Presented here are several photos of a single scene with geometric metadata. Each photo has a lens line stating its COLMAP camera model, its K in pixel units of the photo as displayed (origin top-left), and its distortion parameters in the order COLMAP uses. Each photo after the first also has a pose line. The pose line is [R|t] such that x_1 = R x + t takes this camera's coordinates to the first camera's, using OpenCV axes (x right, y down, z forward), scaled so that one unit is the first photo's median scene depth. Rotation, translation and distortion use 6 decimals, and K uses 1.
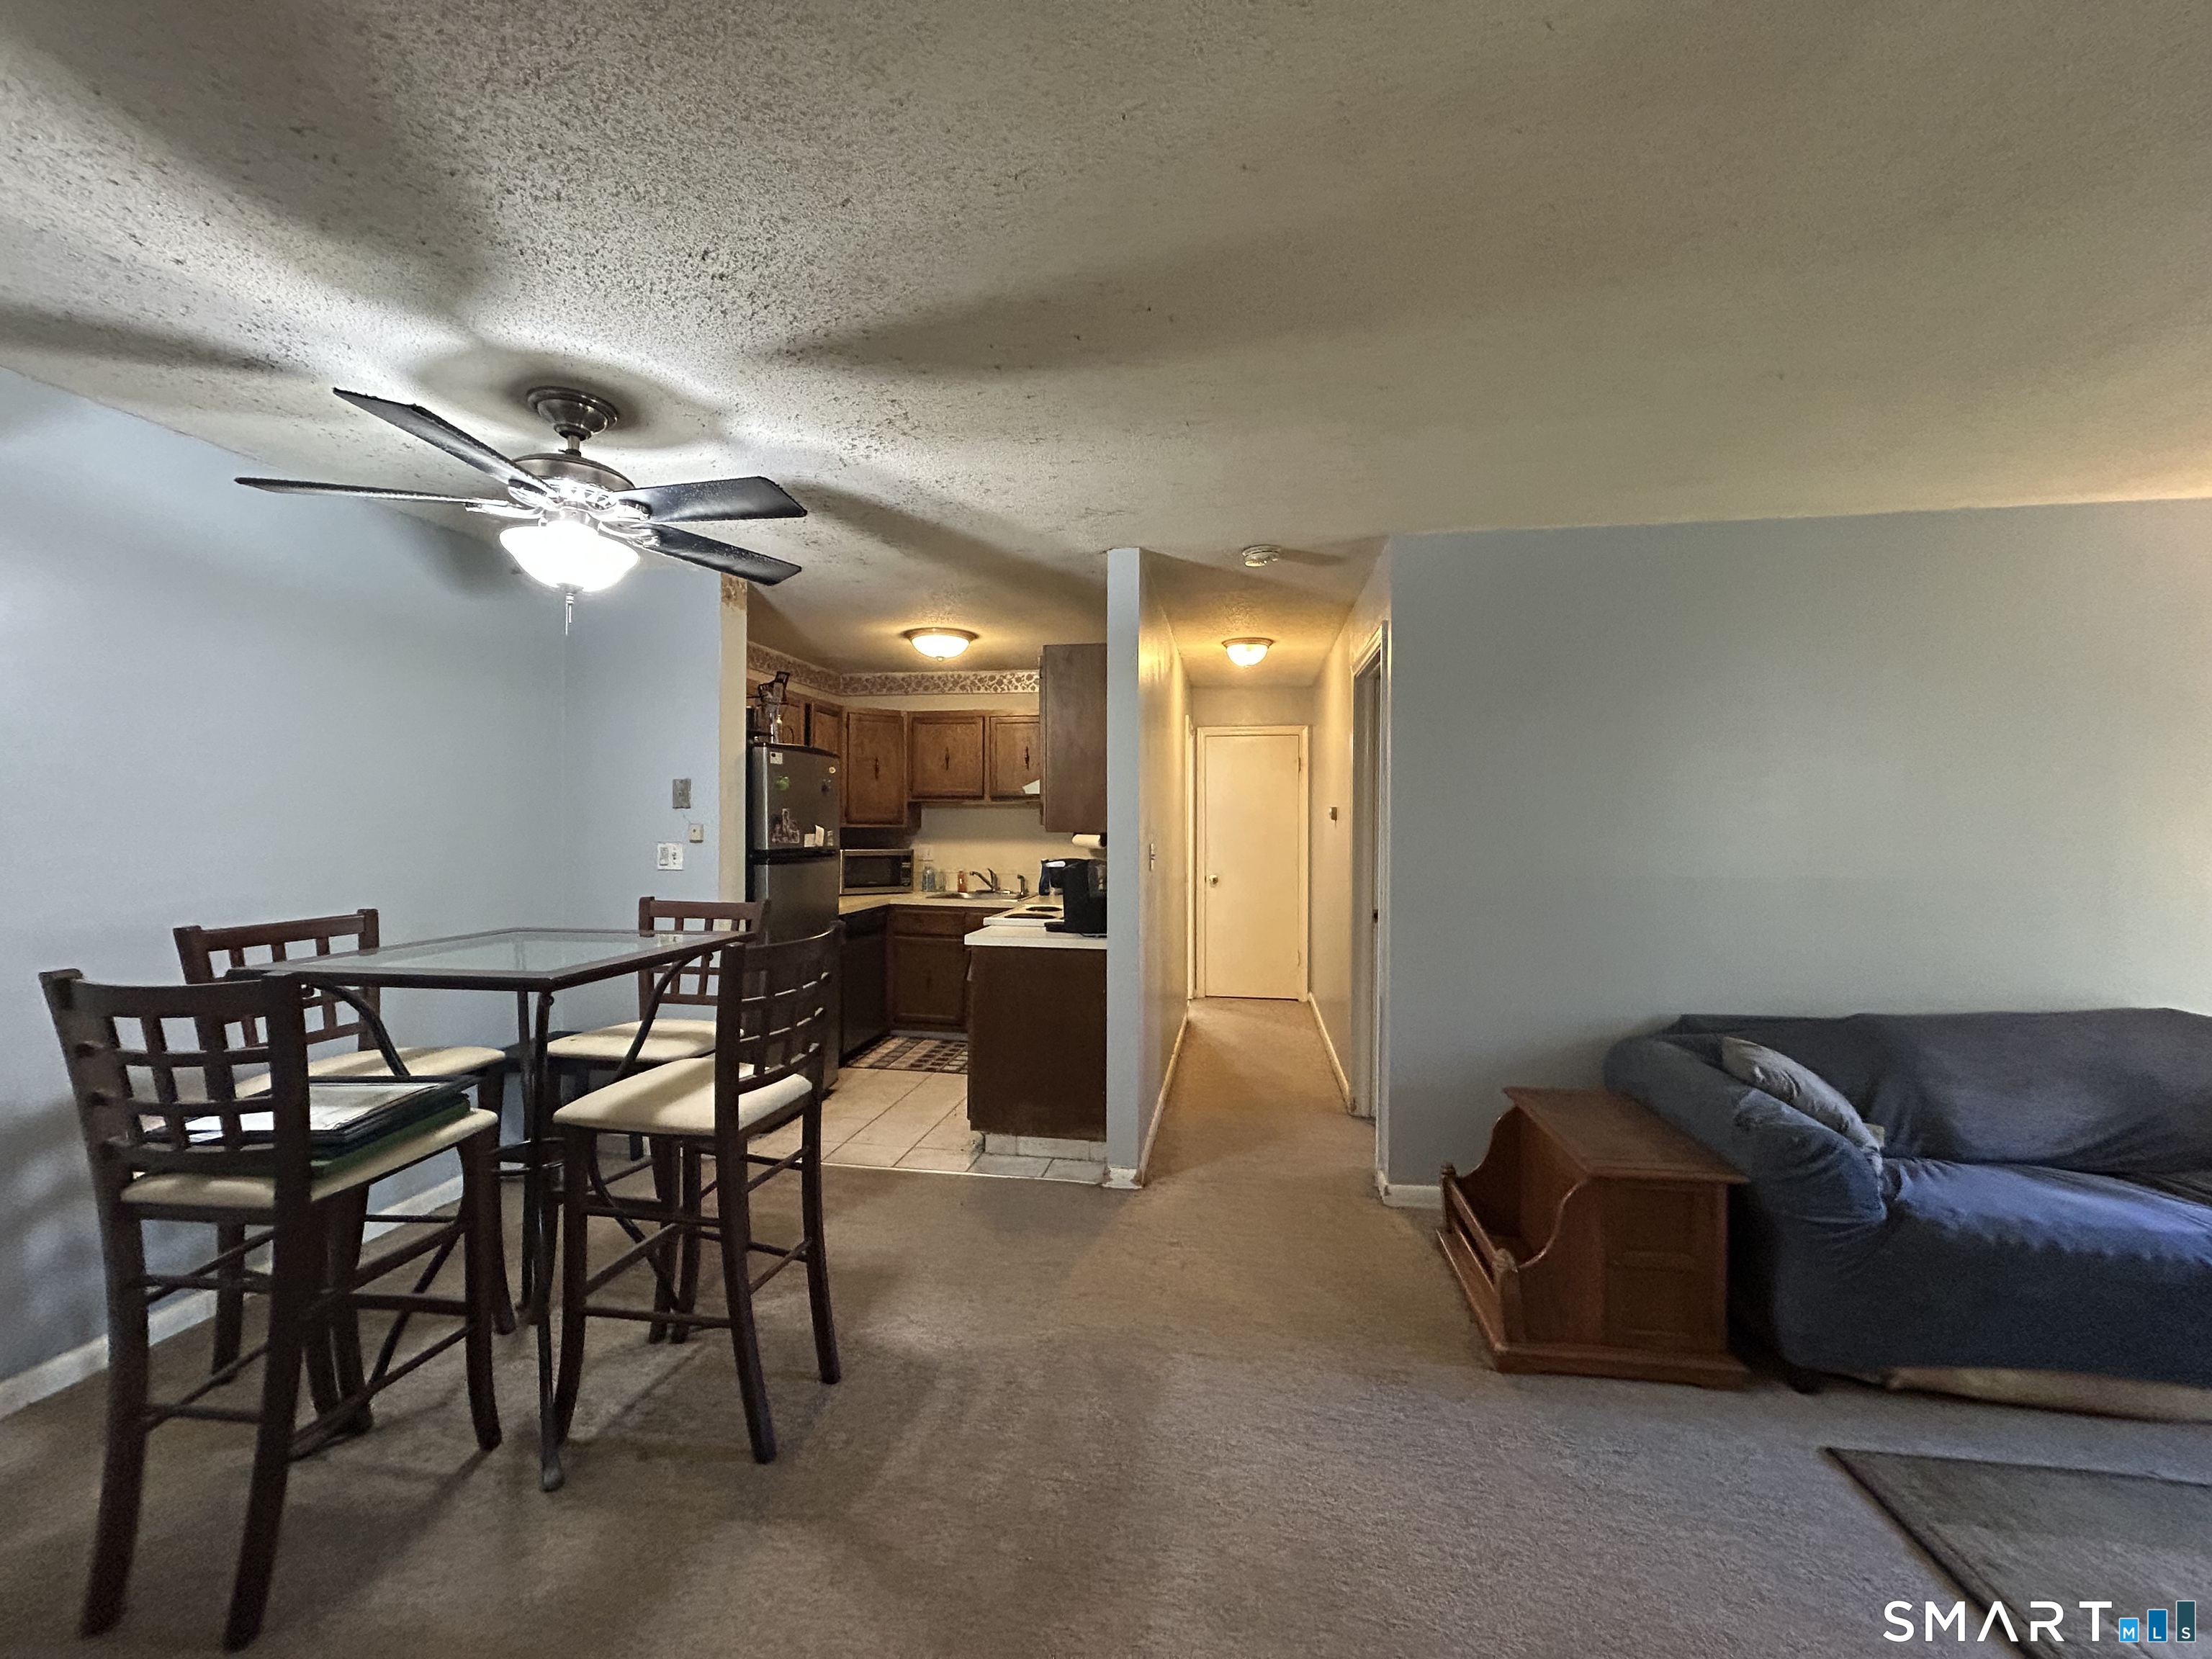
lens RADIAL K [[891.3, 0, 1099.1], [0, 891.3, 828.0], [0, 0, 1]] dist [-0.000464, 0.000514]
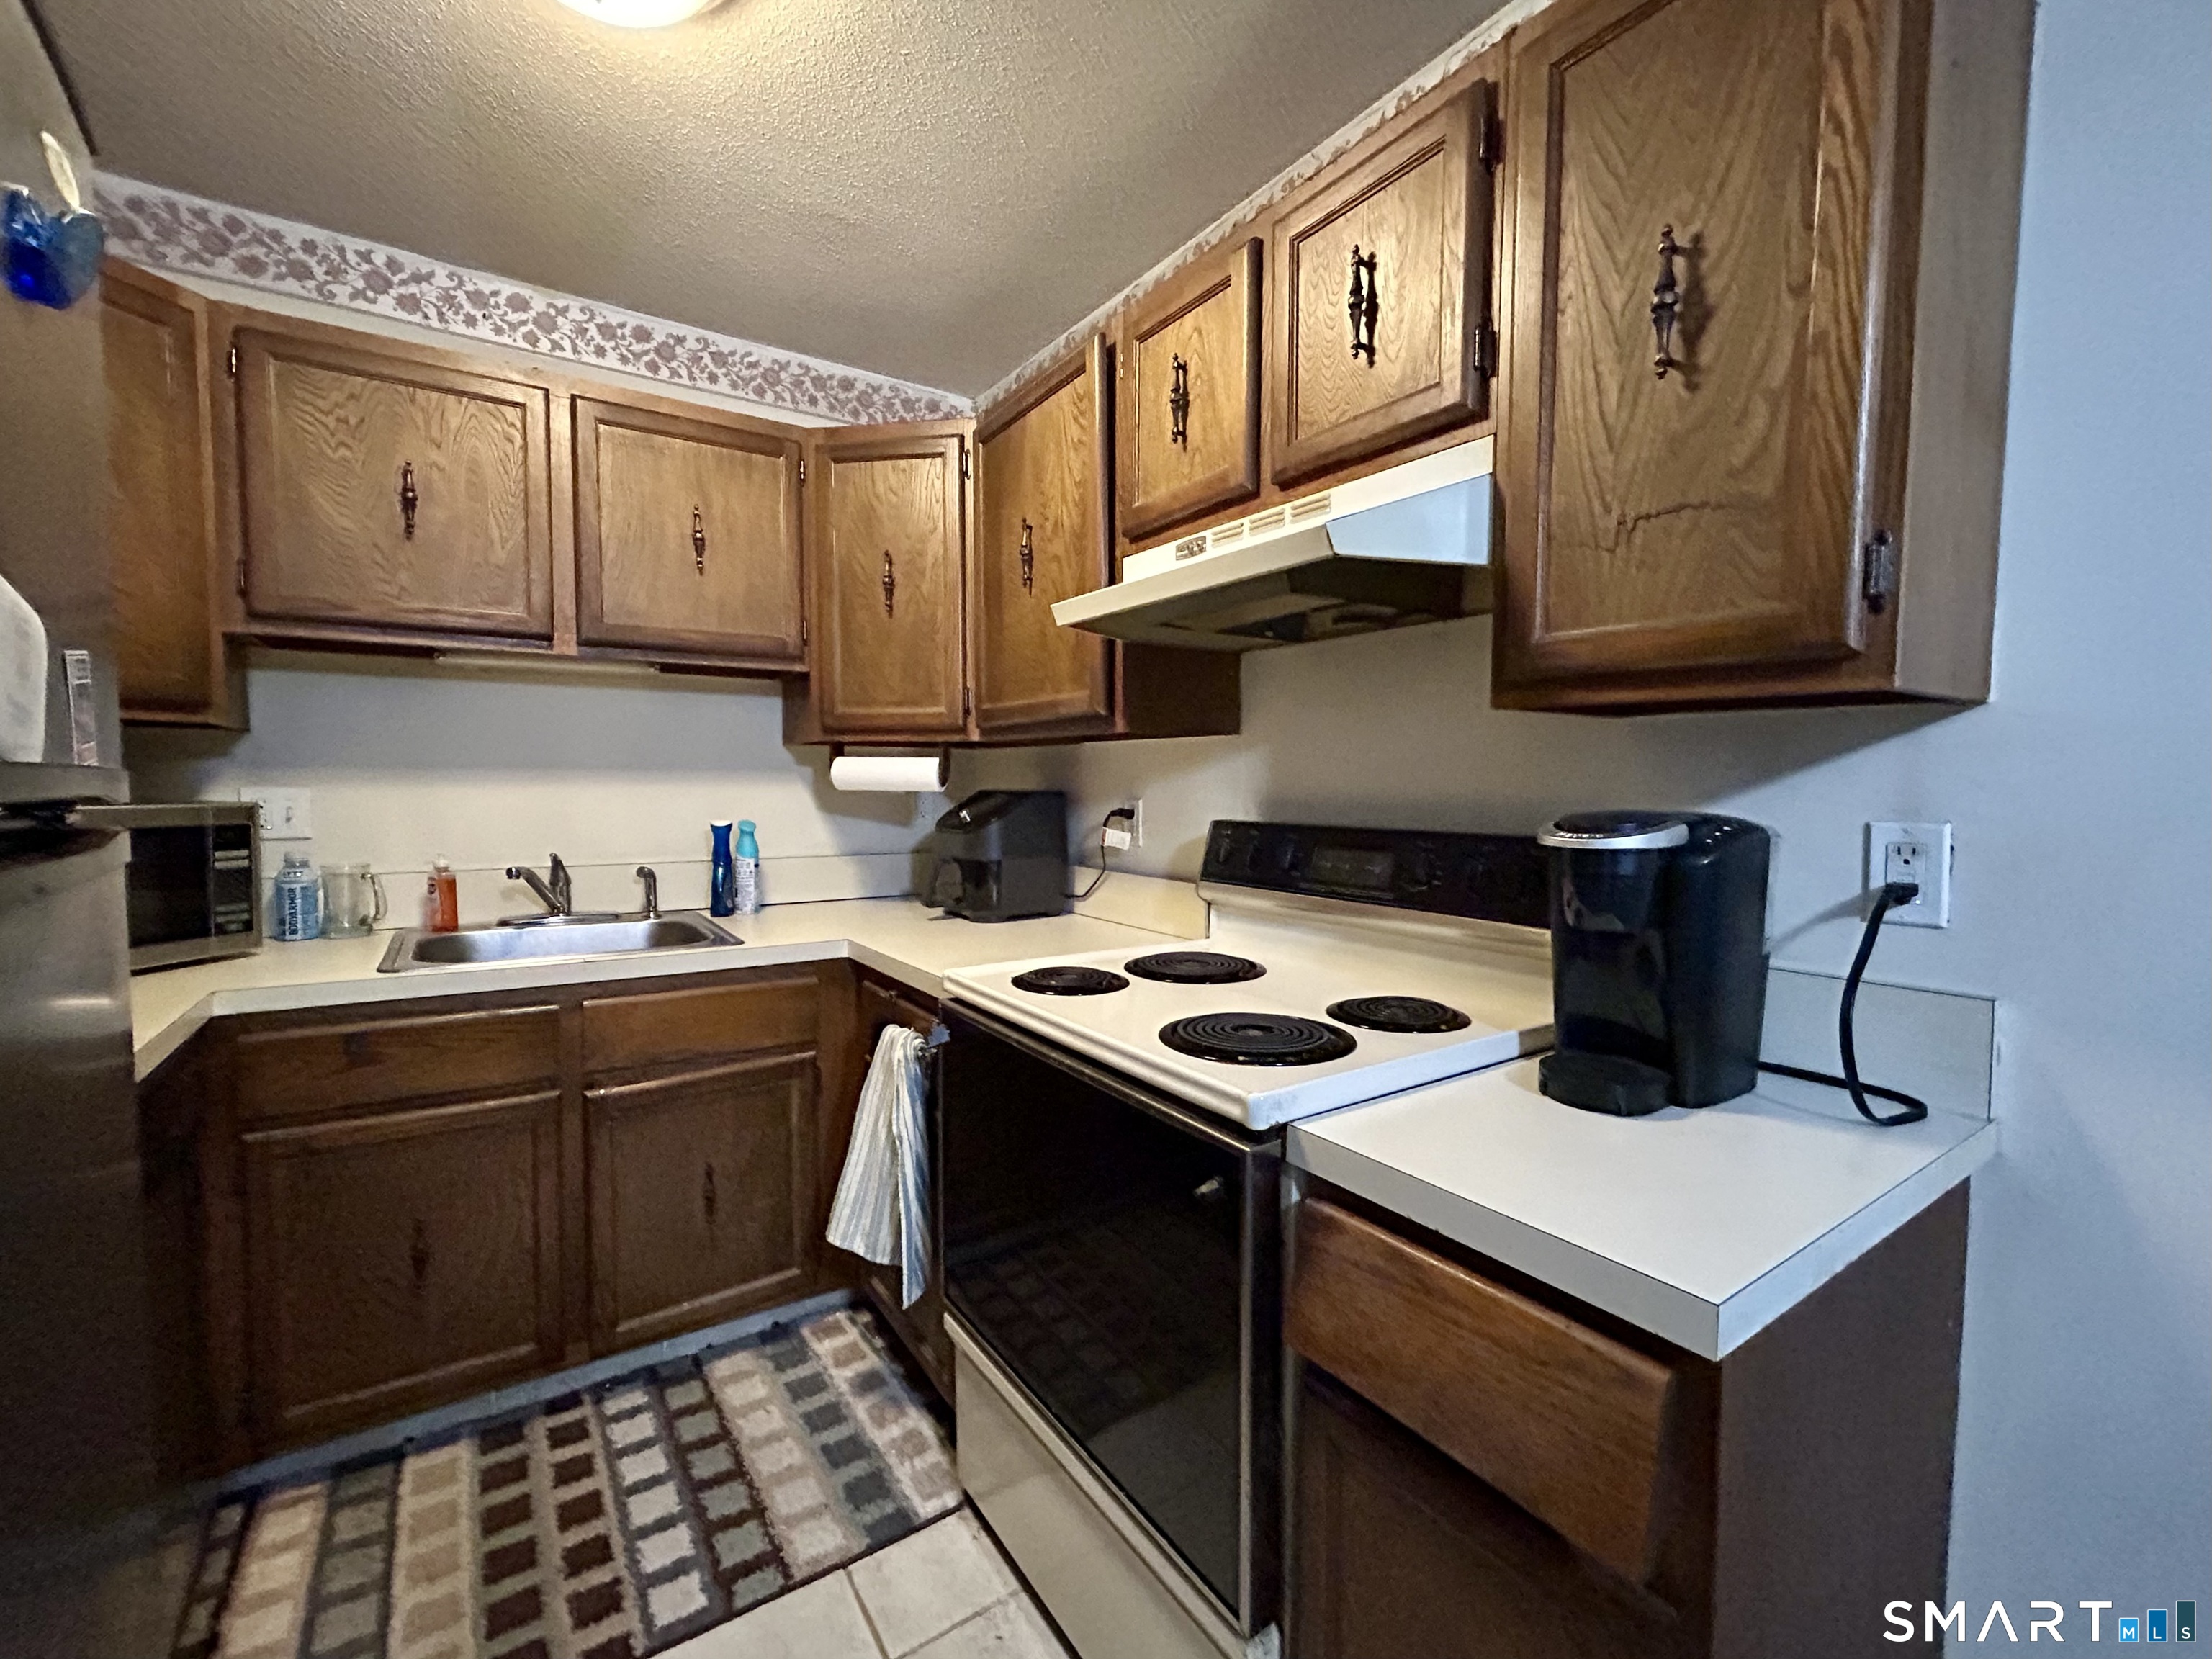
lens RADIAL K [[918.6, 0, 1098.9], [0, 918.6, 826.6], [0, 0, 1]] dist [-0.000147, 0.000156]
pose [[0.729397, -0.036278, 0.683128, -0.467021], [-0.000076, 0.998589, 0.053112, 0.034860], [-0.684091, -0.038792, 0.728364, 1.309628]]
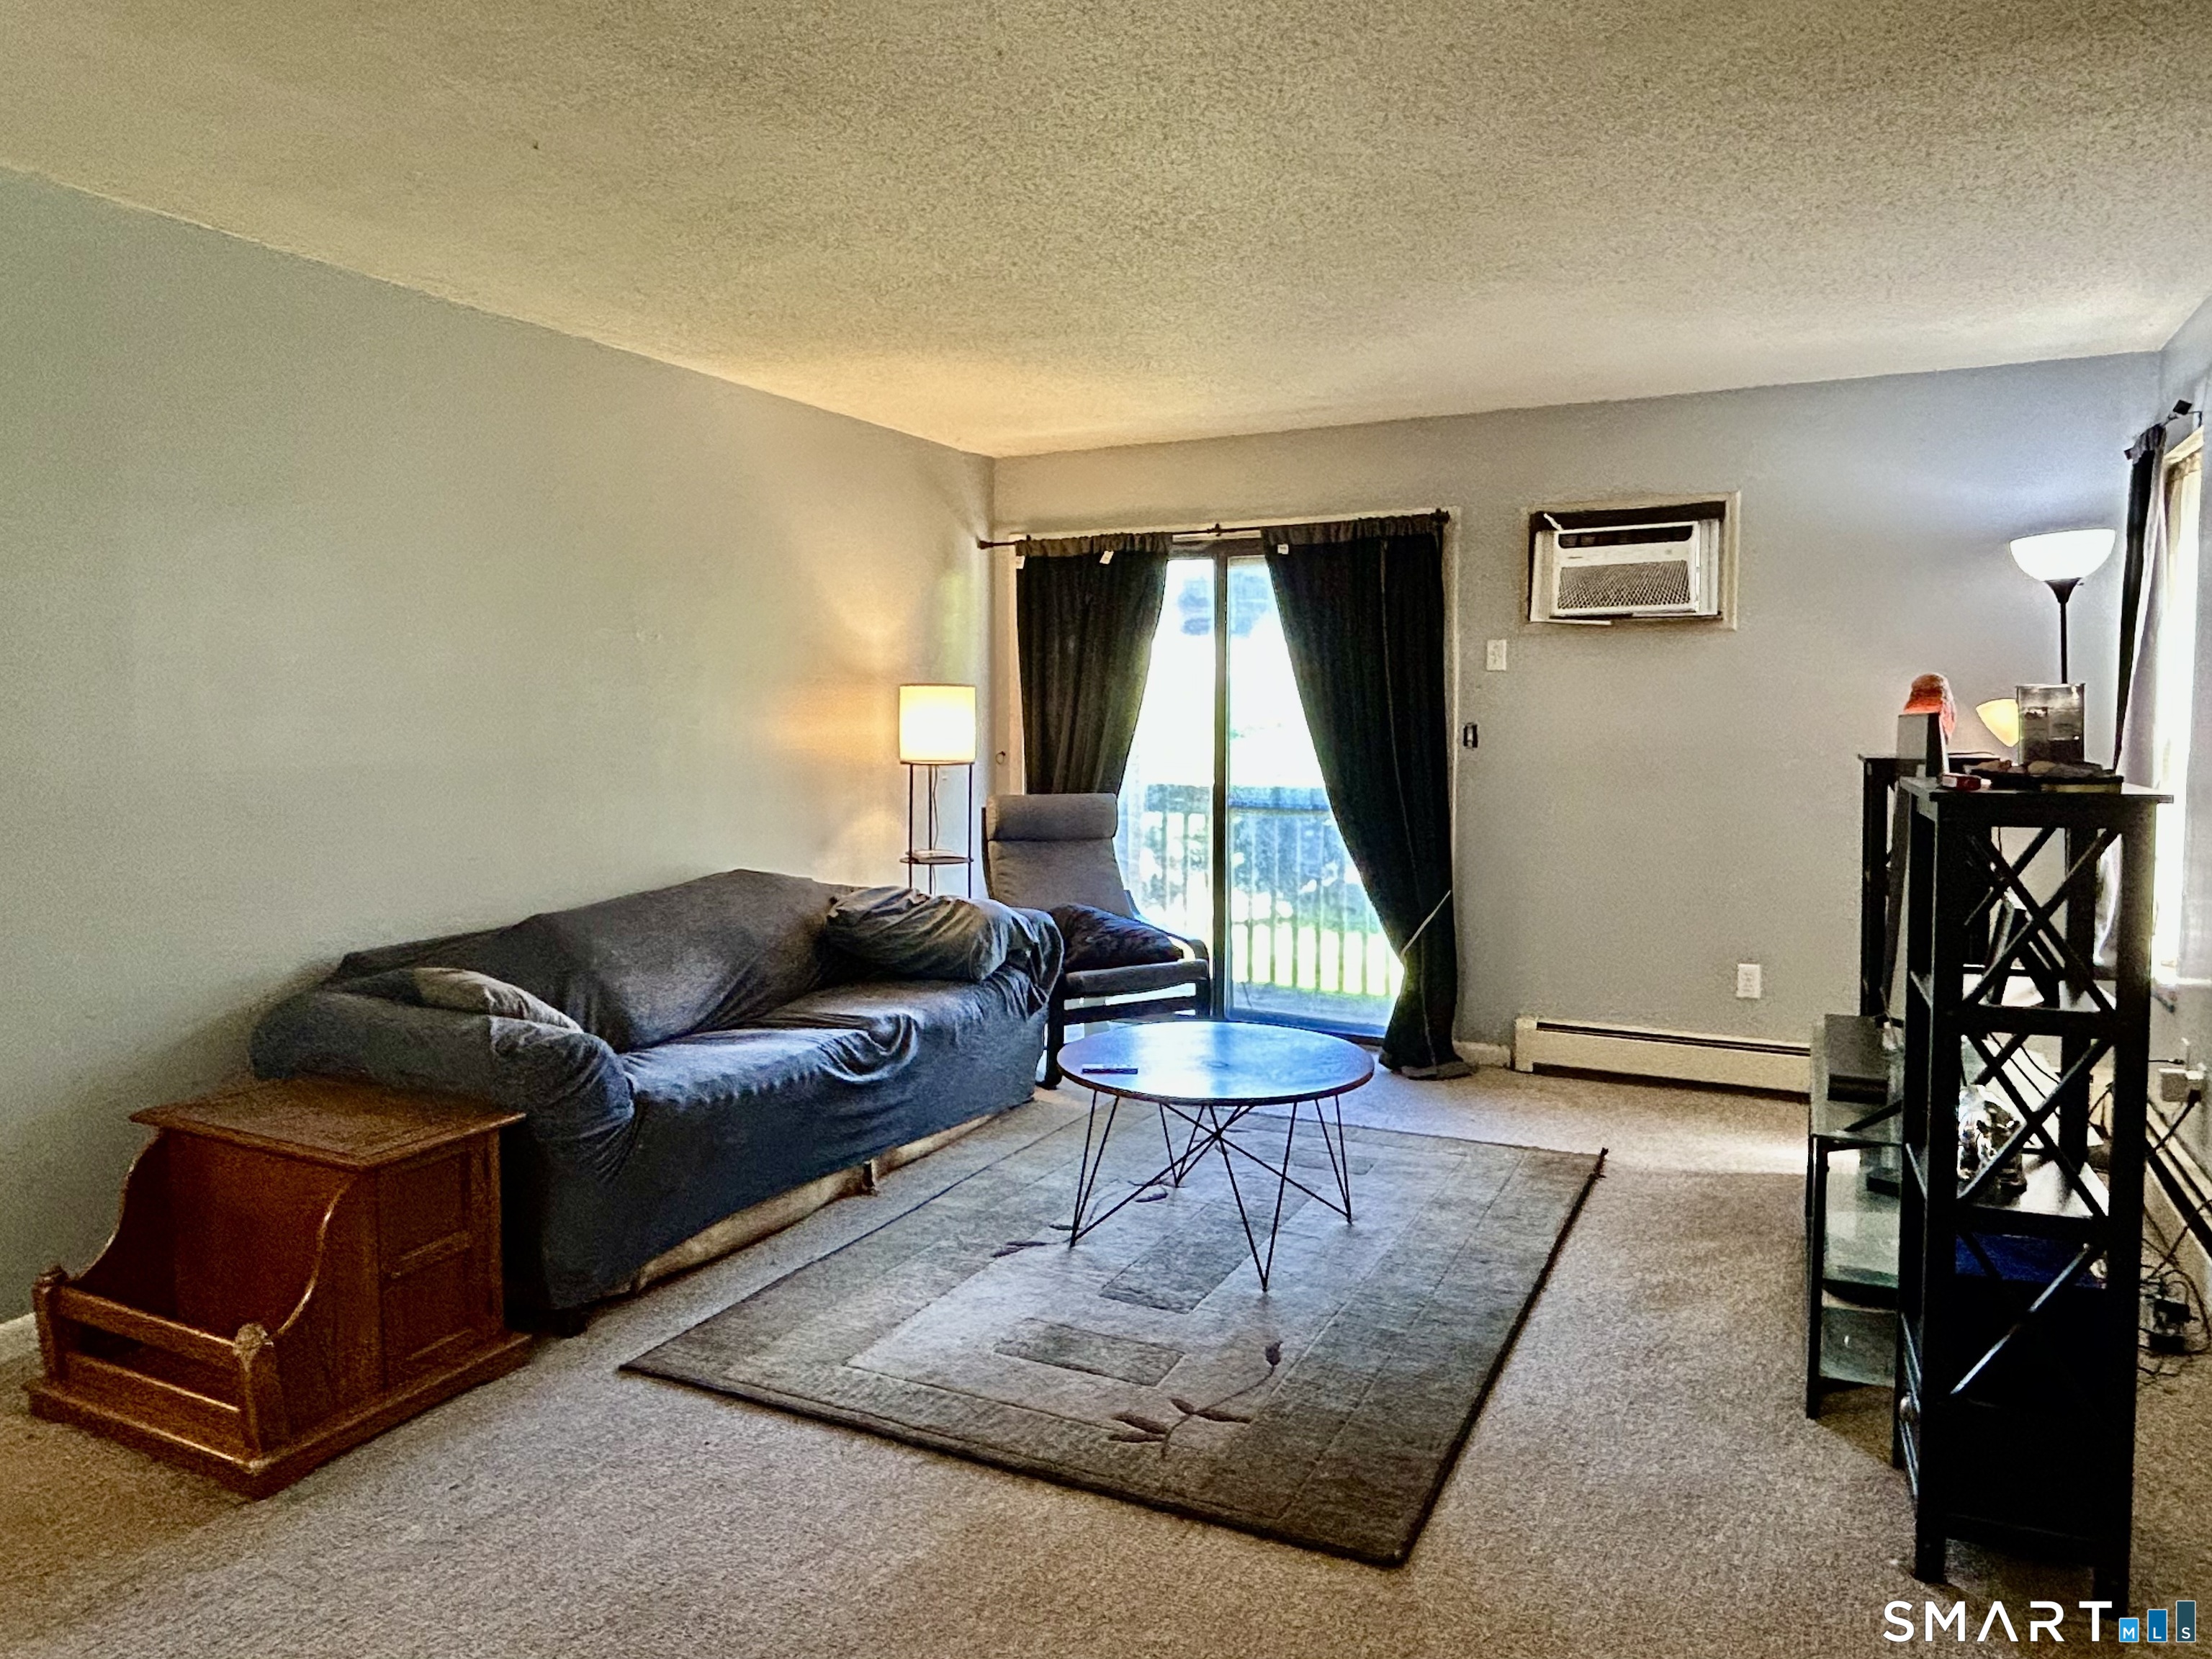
lens RADIAL K [[1449.3, 0, 1135.9], [0, 1449.3, 804.4], [0, 0, 1]] dist [0.001900, 0.000095]
pose [[0.294633, -0.063513, 0.953498, -0.301147], [0.004535, 0.997871, 0.065068, 0.015971], [-0.955600, -0.014847, 0.294293, 0.045139]]
